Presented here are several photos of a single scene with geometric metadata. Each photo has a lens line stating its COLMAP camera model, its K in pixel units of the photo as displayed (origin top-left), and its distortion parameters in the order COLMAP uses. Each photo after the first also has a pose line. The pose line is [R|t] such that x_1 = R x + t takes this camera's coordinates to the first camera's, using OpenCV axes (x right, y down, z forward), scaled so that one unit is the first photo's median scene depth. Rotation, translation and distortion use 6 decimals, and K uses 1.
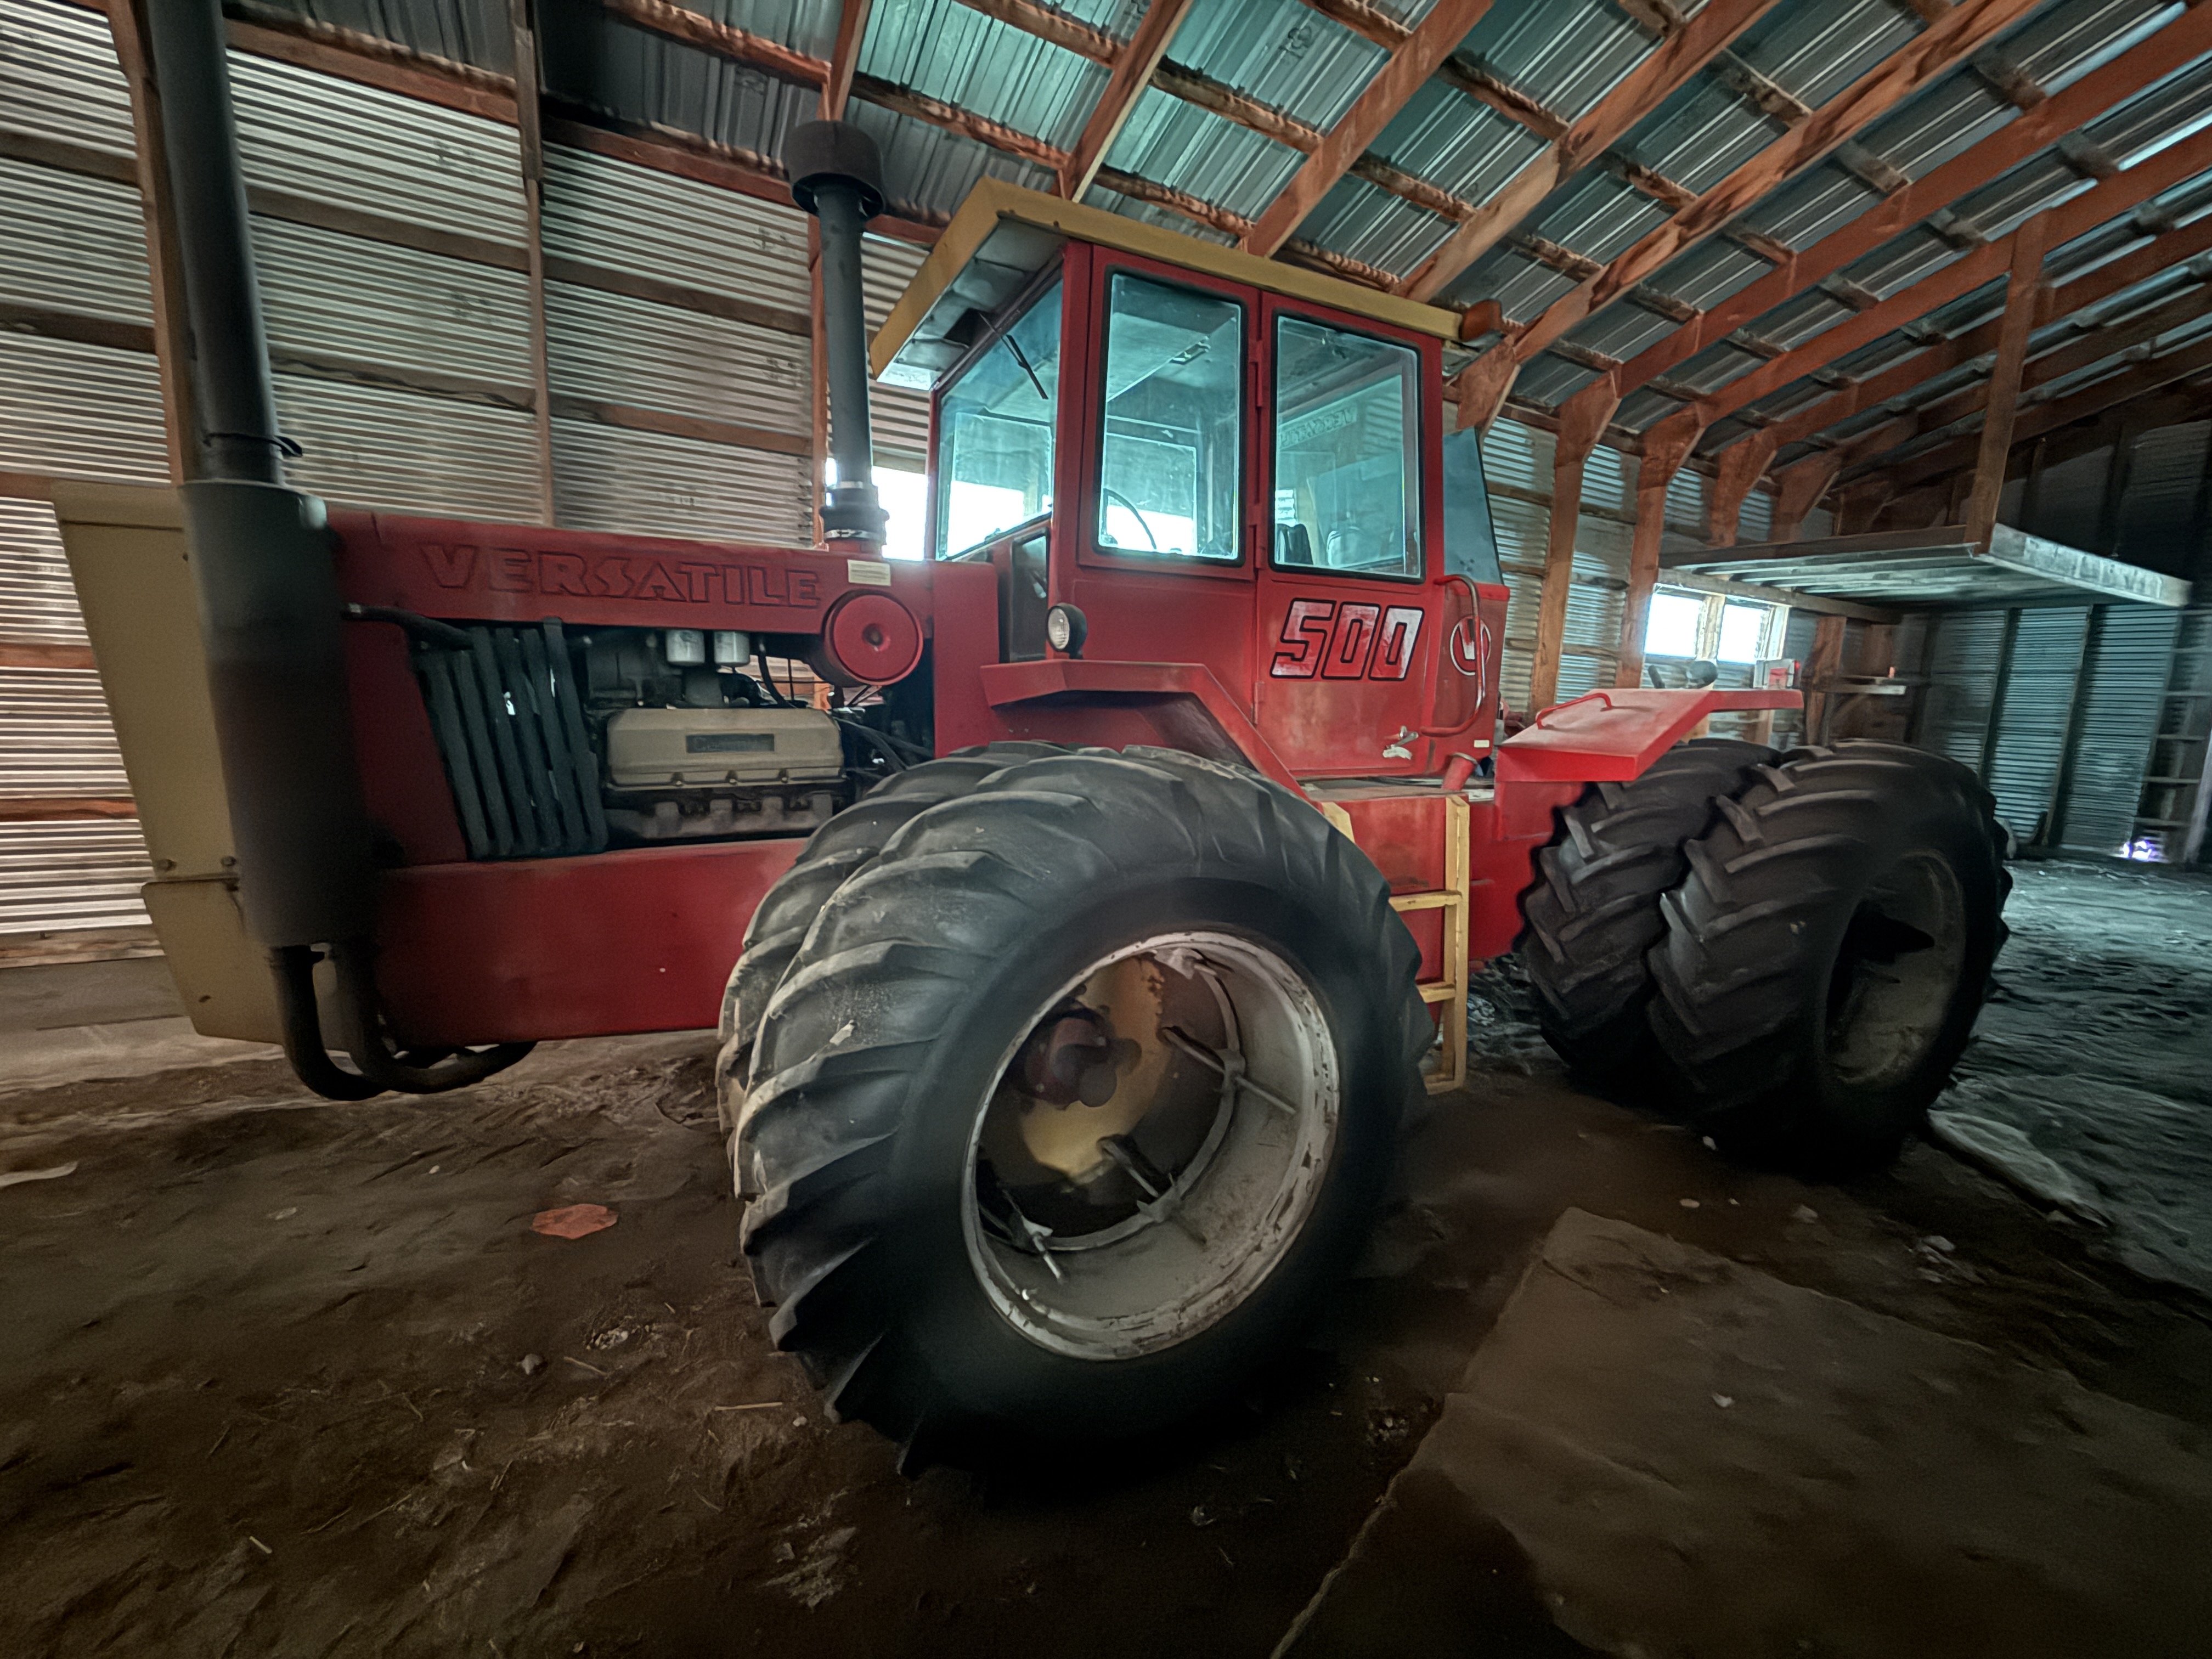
lens RADIAL K [[878.7, 0, 1104.4], [0, 878.7, 821.7], [0, 0, 1]] dist [0.000164, -0.000612]
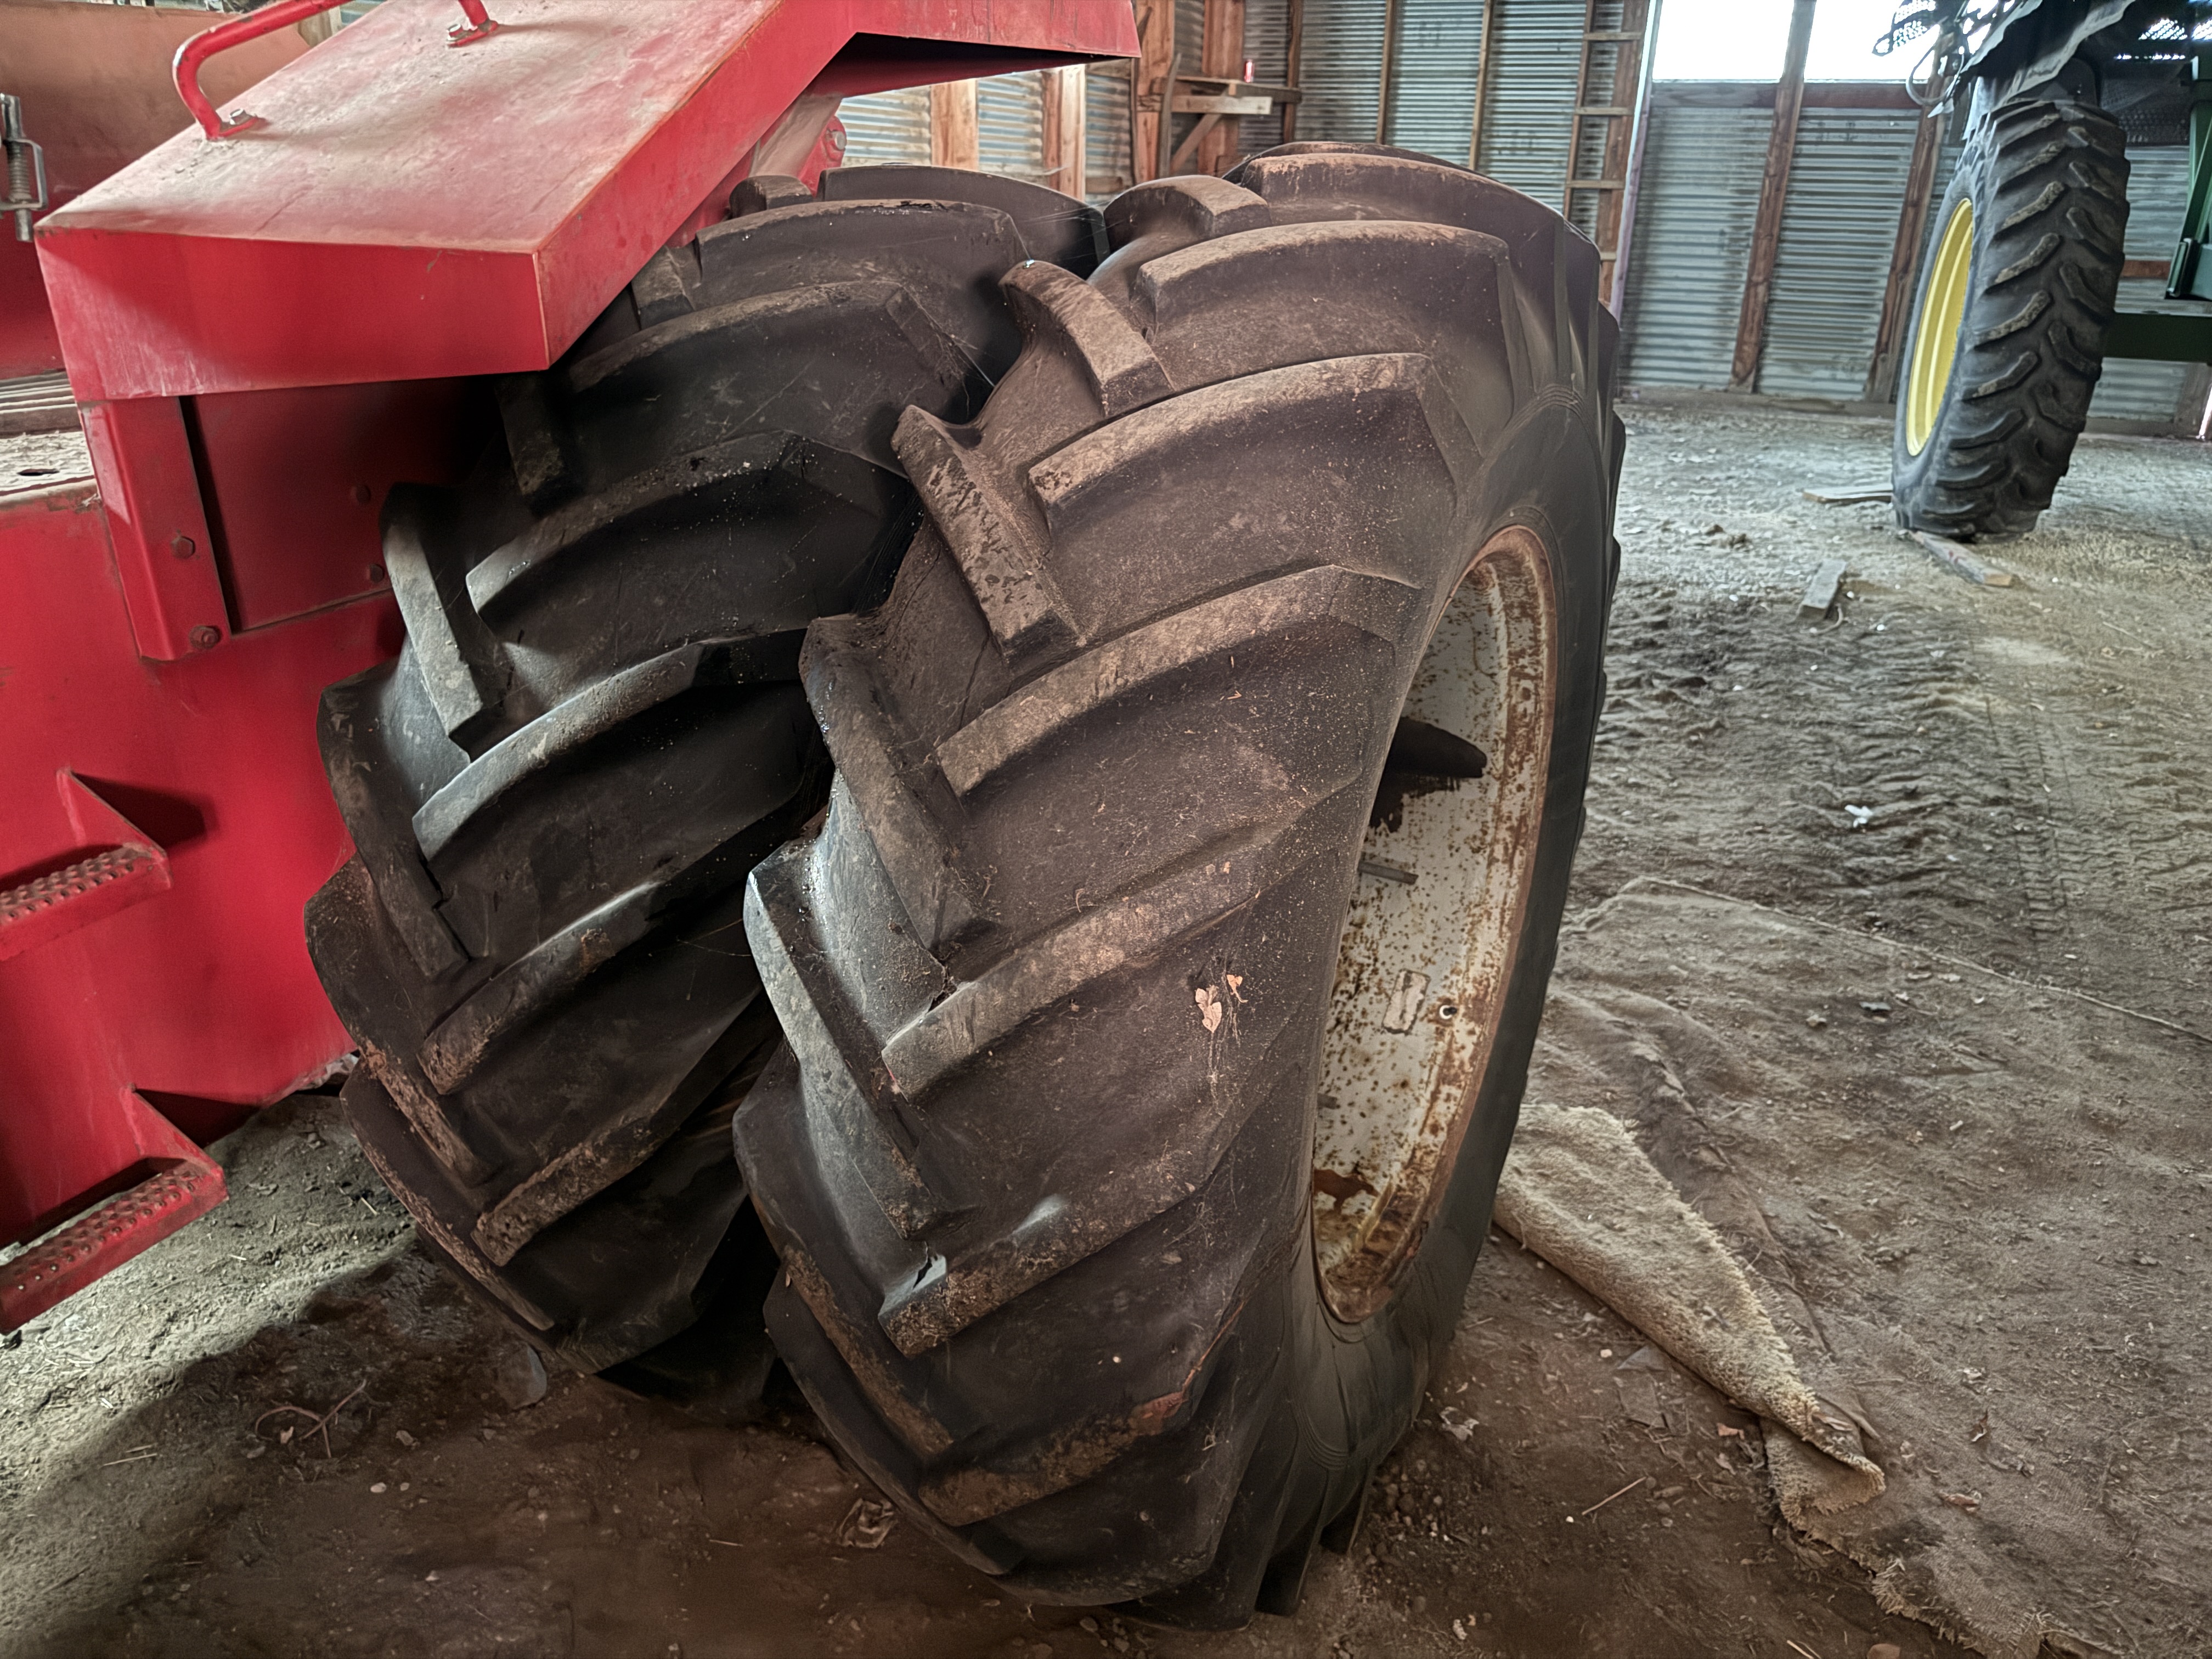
lens RADIAL K [[1589.6, 0, 1102.6], [0, 1589.6, 823.2], [0, 0, 1]] dist [-0.006684, -0.005169]
pose [[0.793030, -0.245603, 0.557479, 0.490325], [0.095464, 0.953923, 0.284461, -0.040392], [-0.601656, -0.172367, 0.779936, 0.633261]]
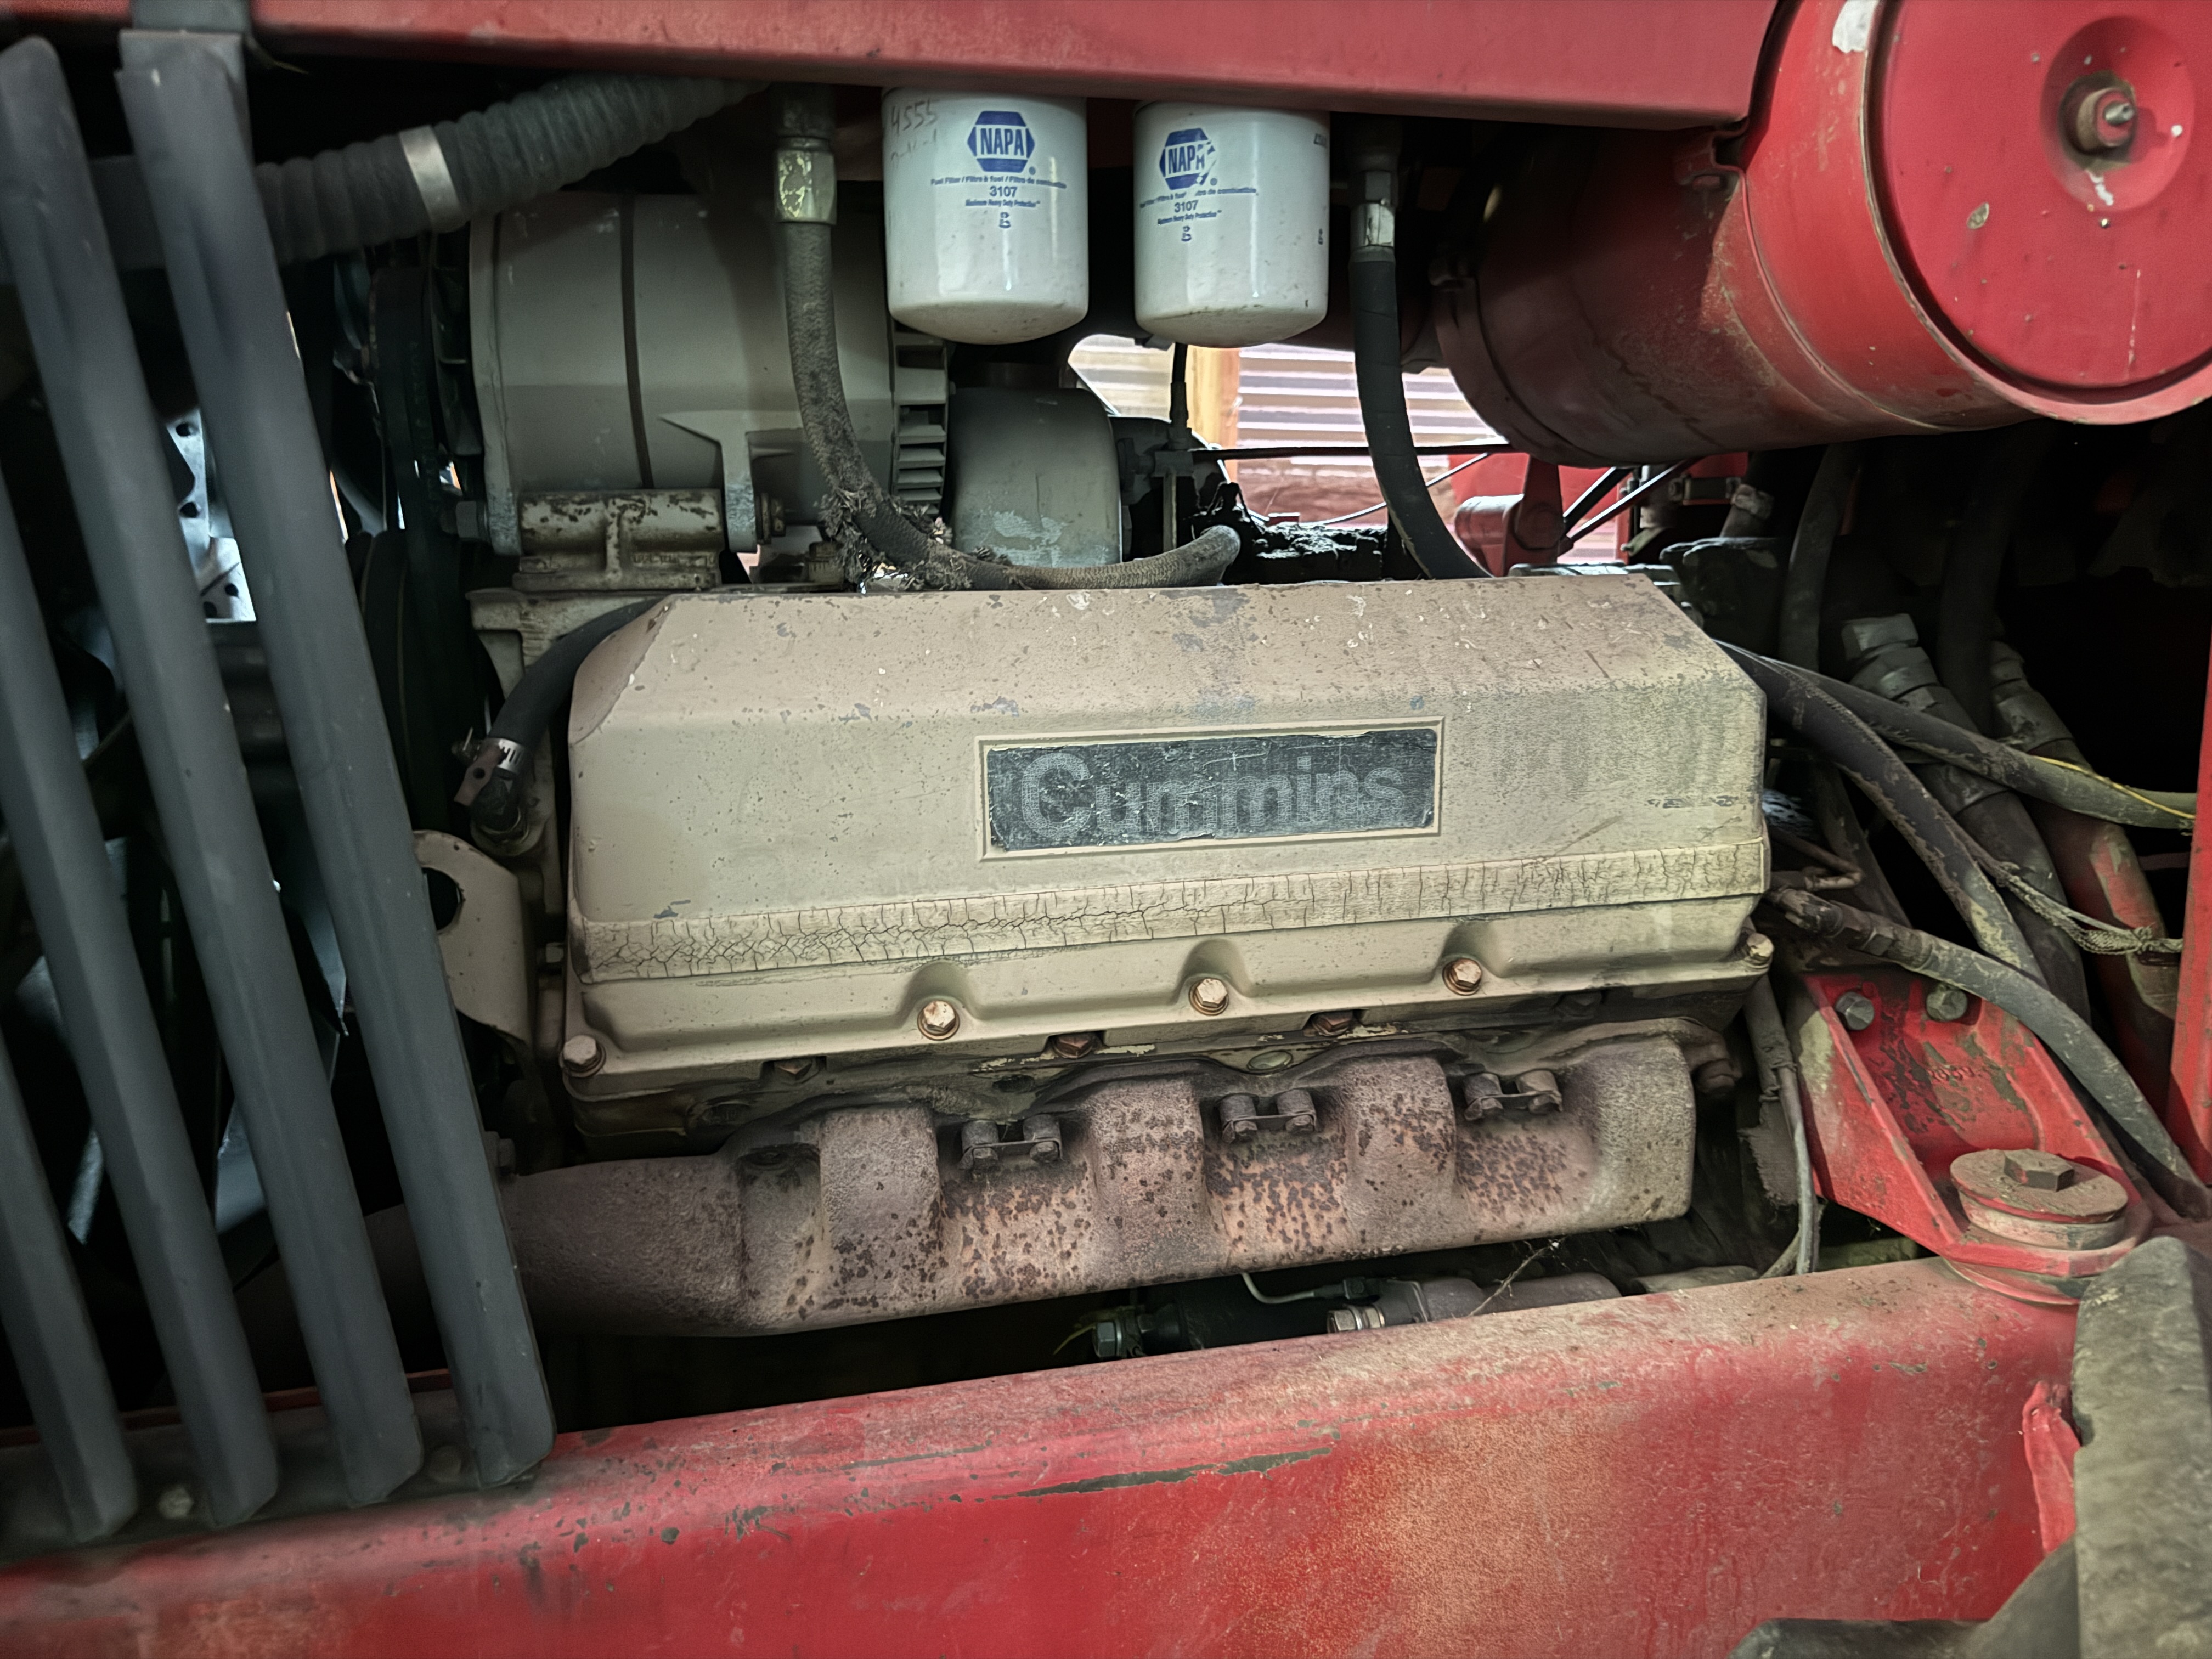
lens RADIAL K [[1530.2, 0, 1106.0], [0, 1530.2, 829.5], [0, 0, 1]] dist [0.097767, -0.171912]
pose [[0.962403, 0.026249, -0.270354, -0.276177], [-0.012934, 0.998619, 0.050914, -0.072734], [0.271317, -0.045503, 0.961414, 0.532829]]
